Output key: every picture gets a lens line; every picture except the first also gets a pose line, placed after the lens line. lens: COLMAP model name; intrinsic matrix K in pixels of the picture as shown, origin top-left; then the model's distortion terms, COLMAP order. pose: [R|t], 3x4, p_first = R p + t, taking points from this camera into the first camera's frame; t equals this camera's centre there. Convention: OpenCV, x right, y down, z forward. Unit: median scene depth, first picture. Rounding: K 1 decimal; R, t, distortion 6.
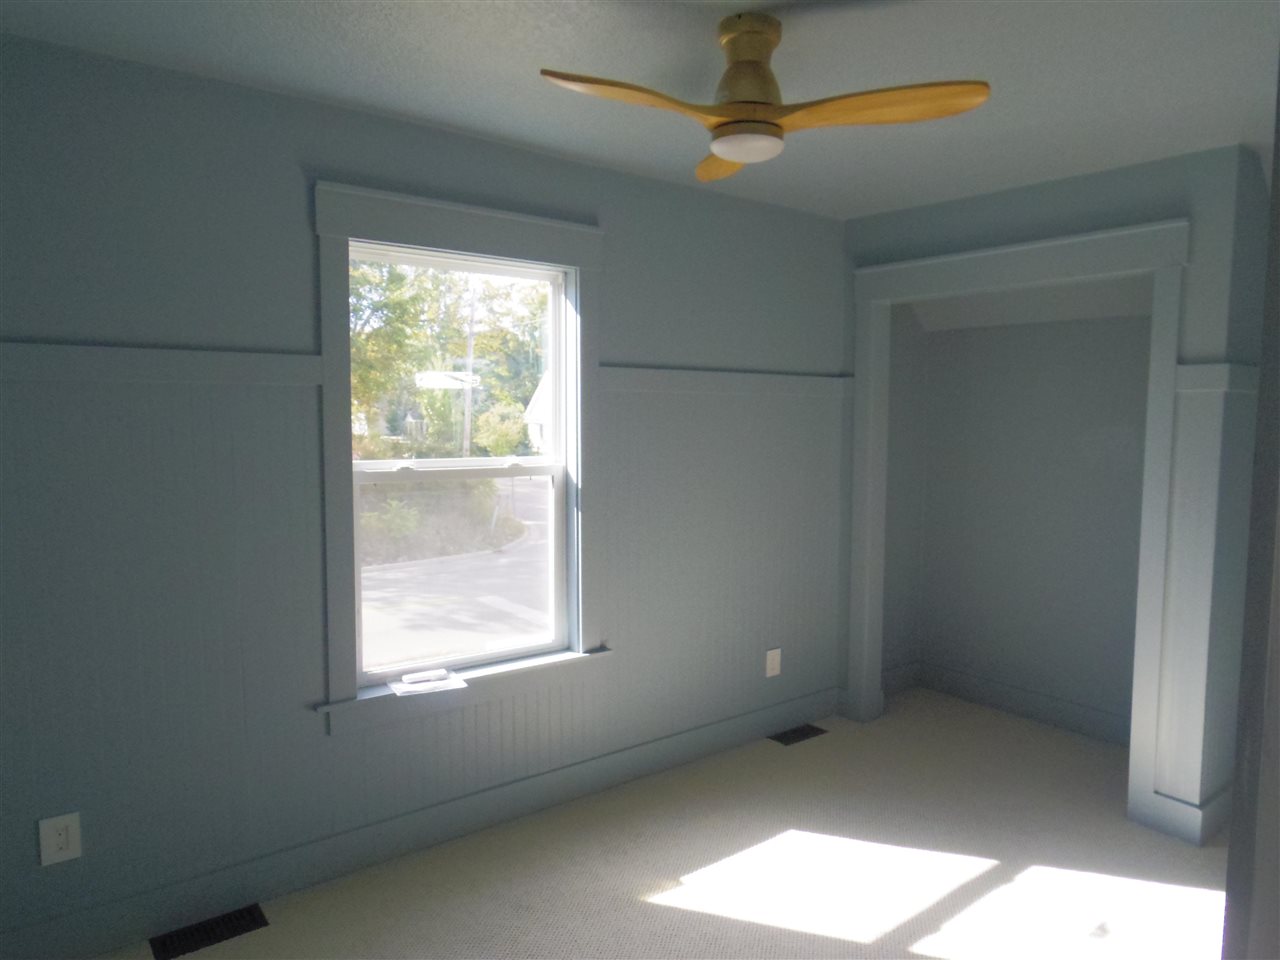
lens RADIAL K [[848.6, 0, 640.0], [0, 848.6, 480.0], [0, 0, 1]] dist [0.002053, -0.000394]
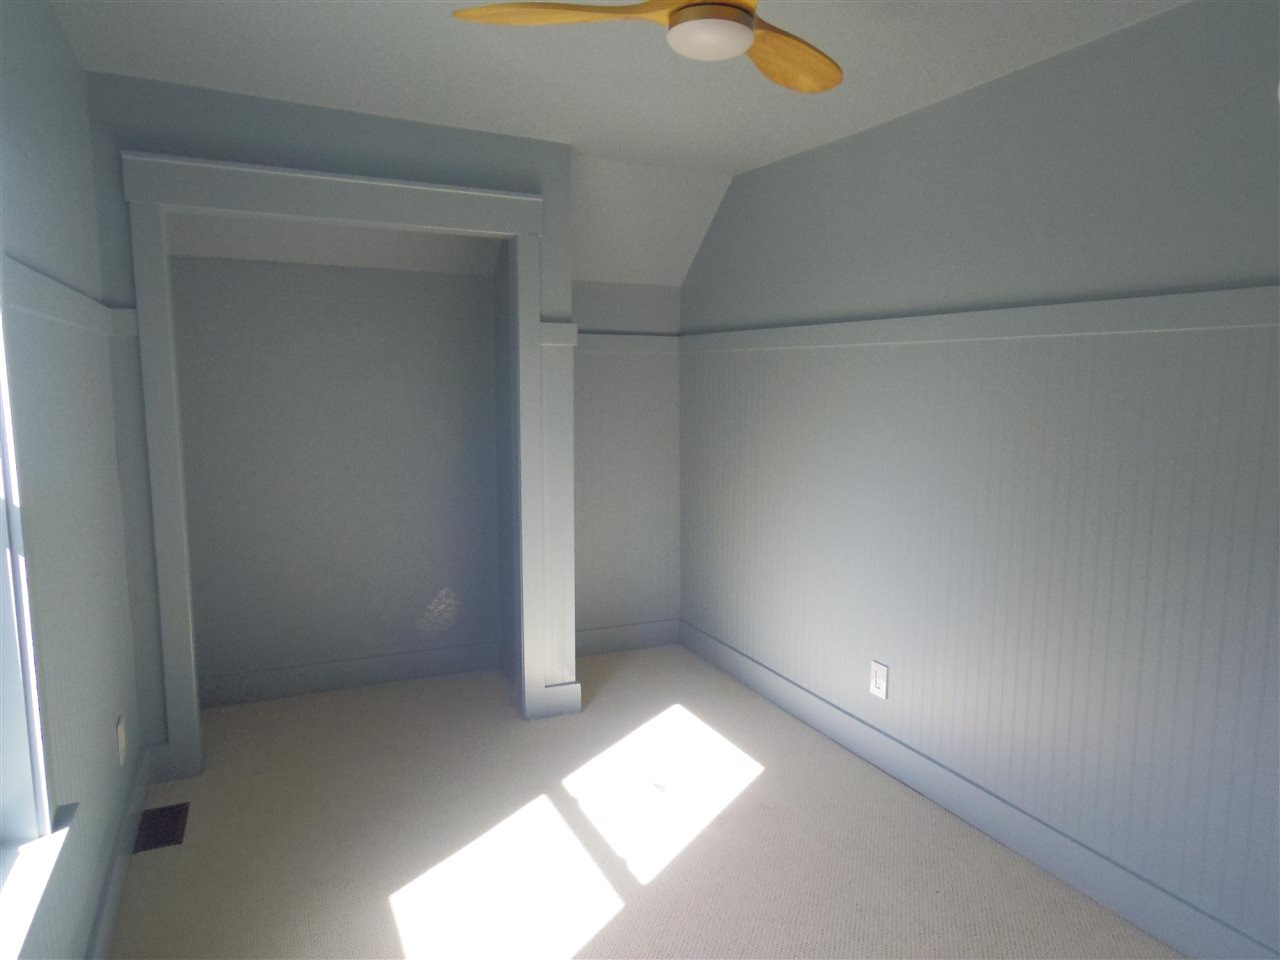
lens RADIAL K [[848.6, 0, 640.0], [0, 848.6, 480.0], [0, 0, 1]] dist [0.002053, -0.000394]
pose [[0.202812, -0.145897, 0.968288, -0.506507], [0.066889, 0.988593, 0.134946, -0.069768], [-0.976930, 0.037399, 0.210258, 0.630193]]
